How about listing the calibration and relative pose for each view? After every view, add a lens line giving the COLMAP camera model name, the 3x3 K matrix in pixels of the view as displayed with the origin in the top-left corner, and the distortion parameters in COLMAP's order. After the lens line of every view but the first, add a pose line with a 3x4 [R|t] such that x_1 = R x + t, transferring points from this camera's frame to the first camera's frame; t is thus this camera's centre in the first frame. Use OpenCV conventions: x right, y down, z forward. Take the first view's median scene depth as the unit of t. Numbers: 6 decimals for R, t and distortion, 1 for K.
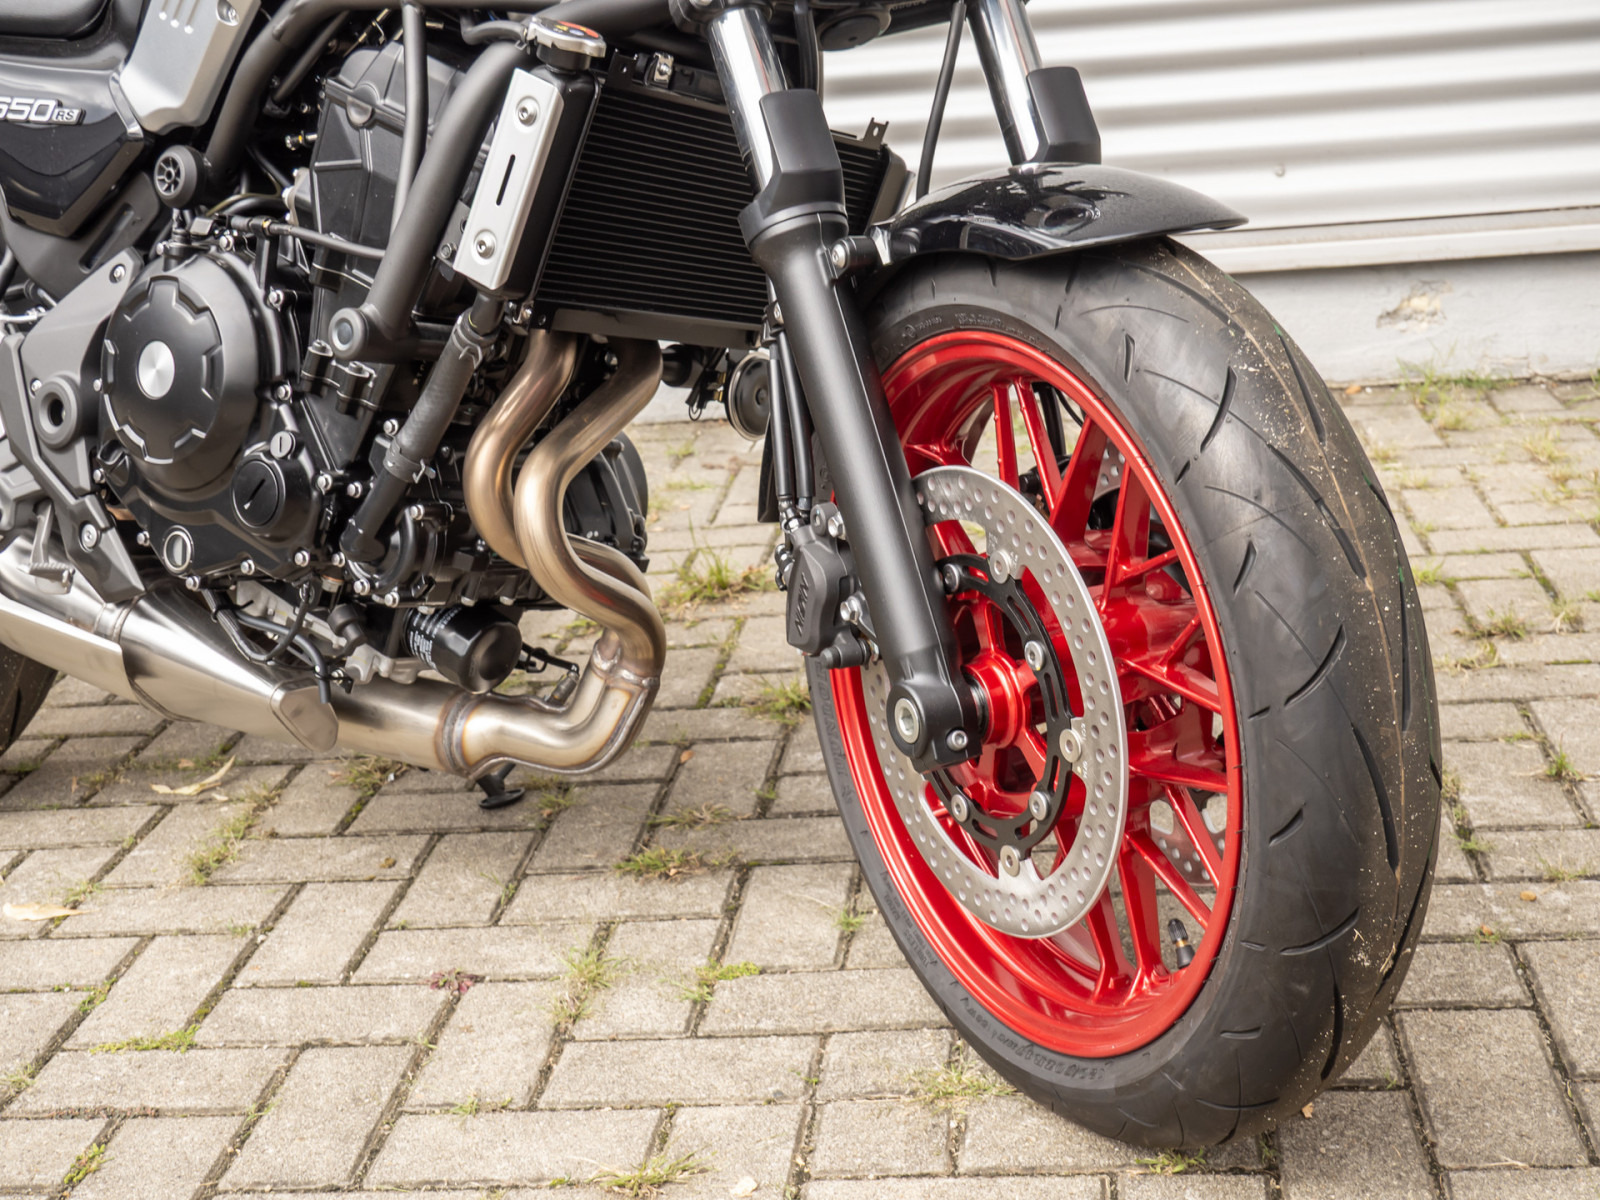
lens RADIAL K [[2103.2, 0, 800.0], [0, 2103.2, 600.0], [0, 0, 1]] dist [0.011203, 0.042396]
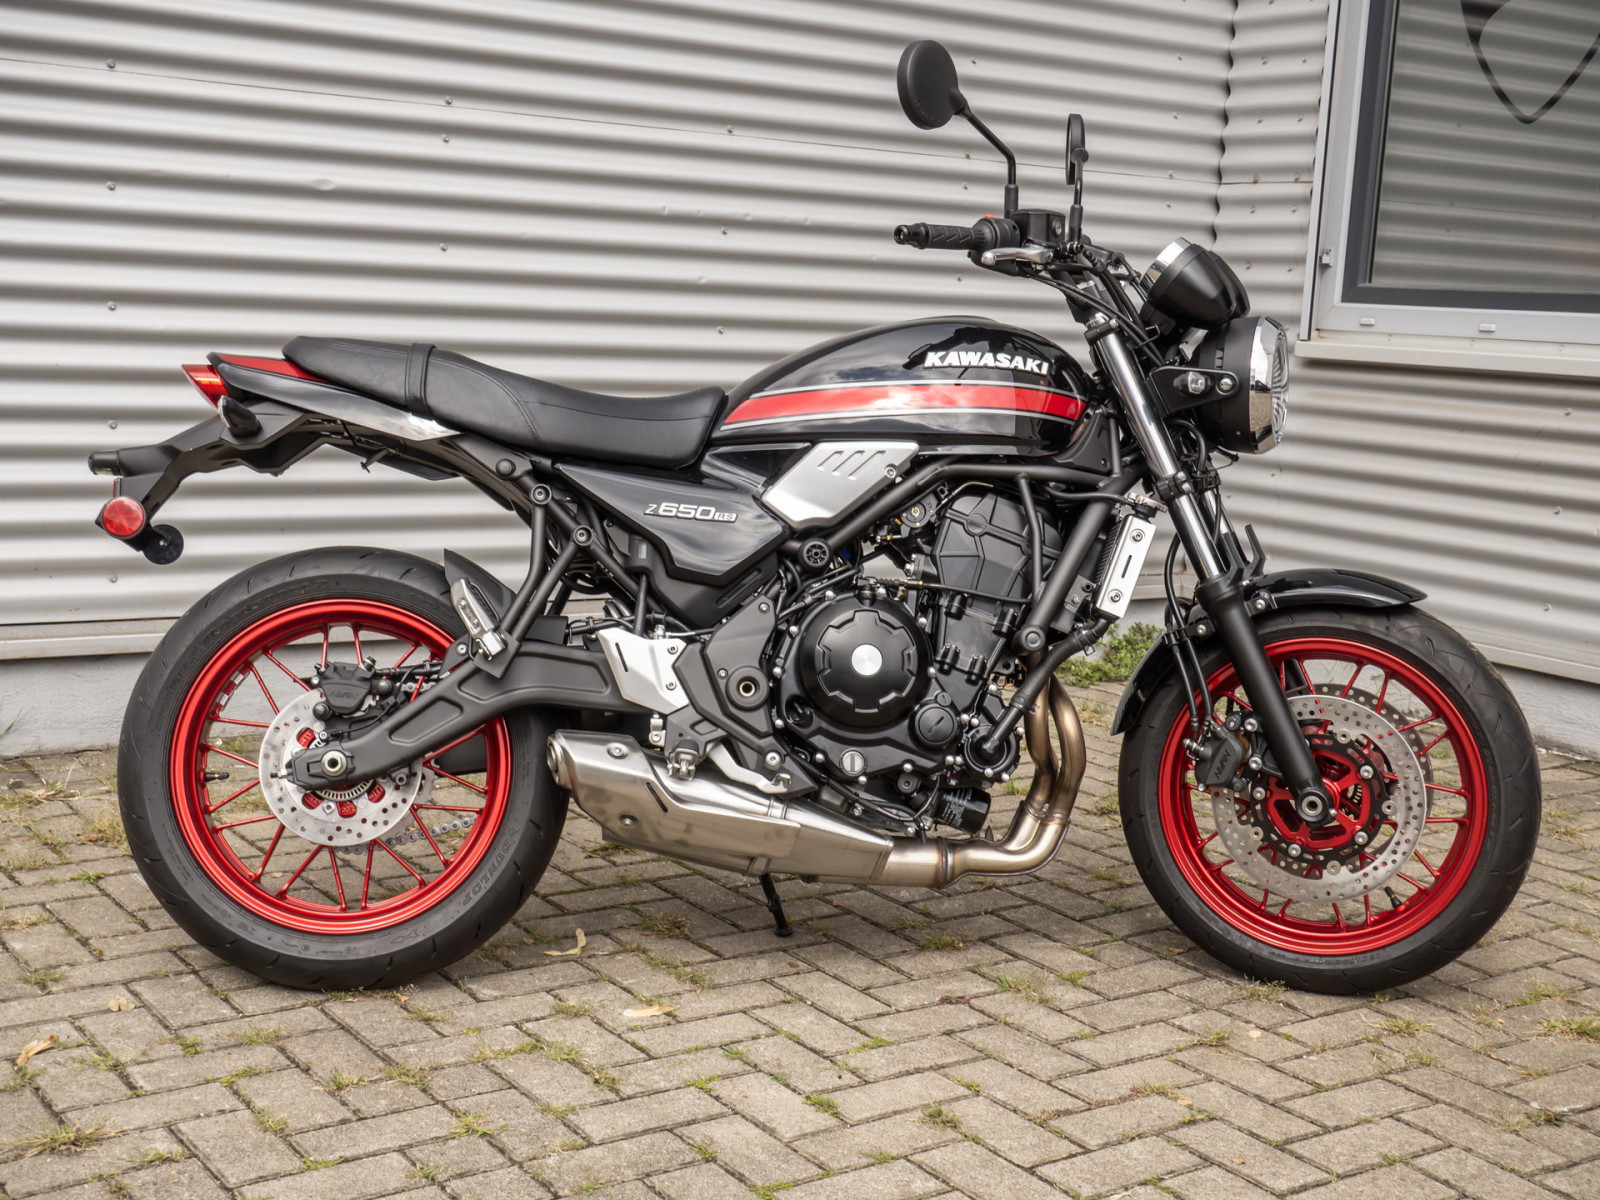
lens RADIAL K [[2103.2, 0, 800.0], [0, 2103.2, 600.0], [0, 0, 1]] dist [0.011203, 0.042396]
pose [[0.751983, 0.024441, 0.658730, -1.434078], [0.095279, 0.984789, -0.145305, 0.090309], [-0.652261, 0.172029, 0.738215, -0.285704]]
